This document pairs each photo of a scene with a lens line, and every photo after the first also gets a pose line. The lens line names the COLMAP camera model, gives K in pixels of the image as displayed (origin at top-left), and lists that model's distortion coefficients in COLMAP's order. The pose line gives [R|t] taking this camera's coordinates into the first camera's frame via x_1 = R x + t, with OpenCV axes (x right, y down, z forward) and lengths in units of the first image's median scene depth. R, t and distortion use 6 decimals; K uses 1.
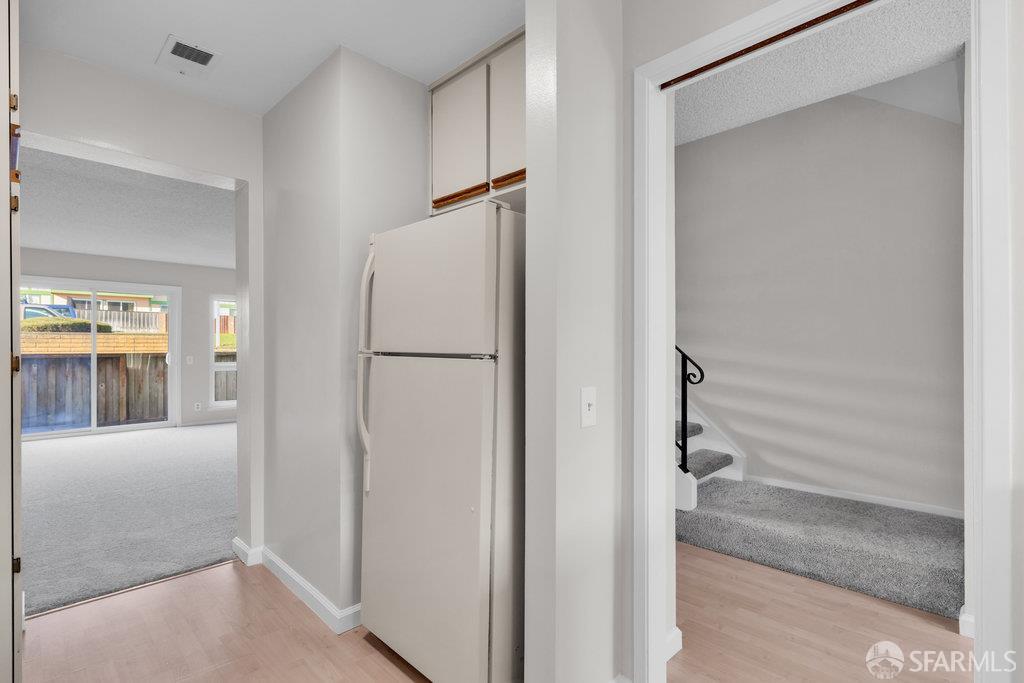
lens RADIAL K [[484.1, 0, 513.7], [0, 484.1, 345.2], [0, 0, 1]] dist [-0.002785, -0.000930]
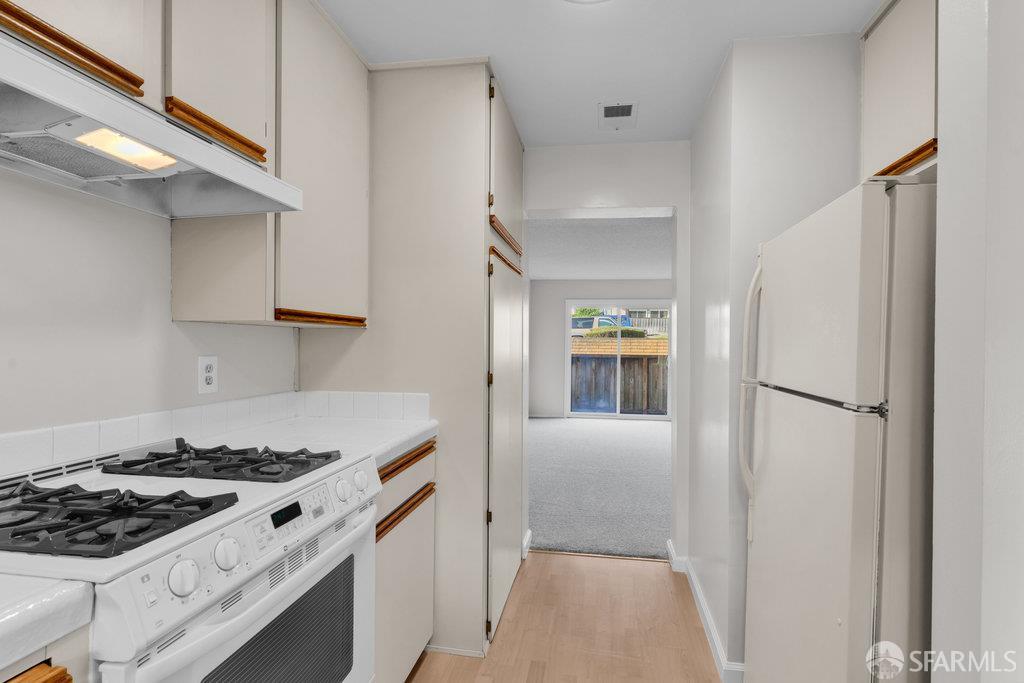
lens RADIAL K [[489.1, 0, 537.3], [0, 489.1, 344.0], [0, 0, 1]] dist [0.000407, 0.000489]
pose [[0.593453, 0.006195, -0.804845, 0.039228], [-0.009249, 0.999957, 0.000877, -0.011124], [0.804815, 0.006923, 0.593485, 0.037163]]
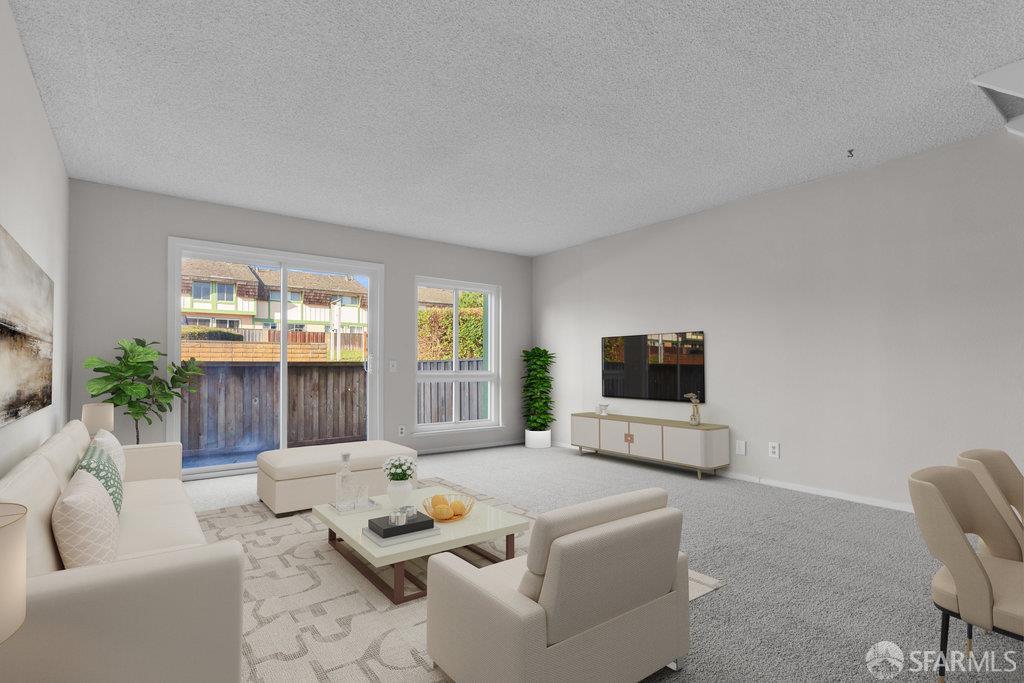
lens RADIAL K [[495.7, 0, 507.4], [0, 495.7, 356.7], [0, 0, 1]] dist [-0.000491, 0.000216]
pose [[0.988814, -0.002385, -0.149133, -0.324730], [0.000031, 0.999875, -0.015788, 0.023462], [0.149152, 0.015607, 0.988691, 0.243902]]
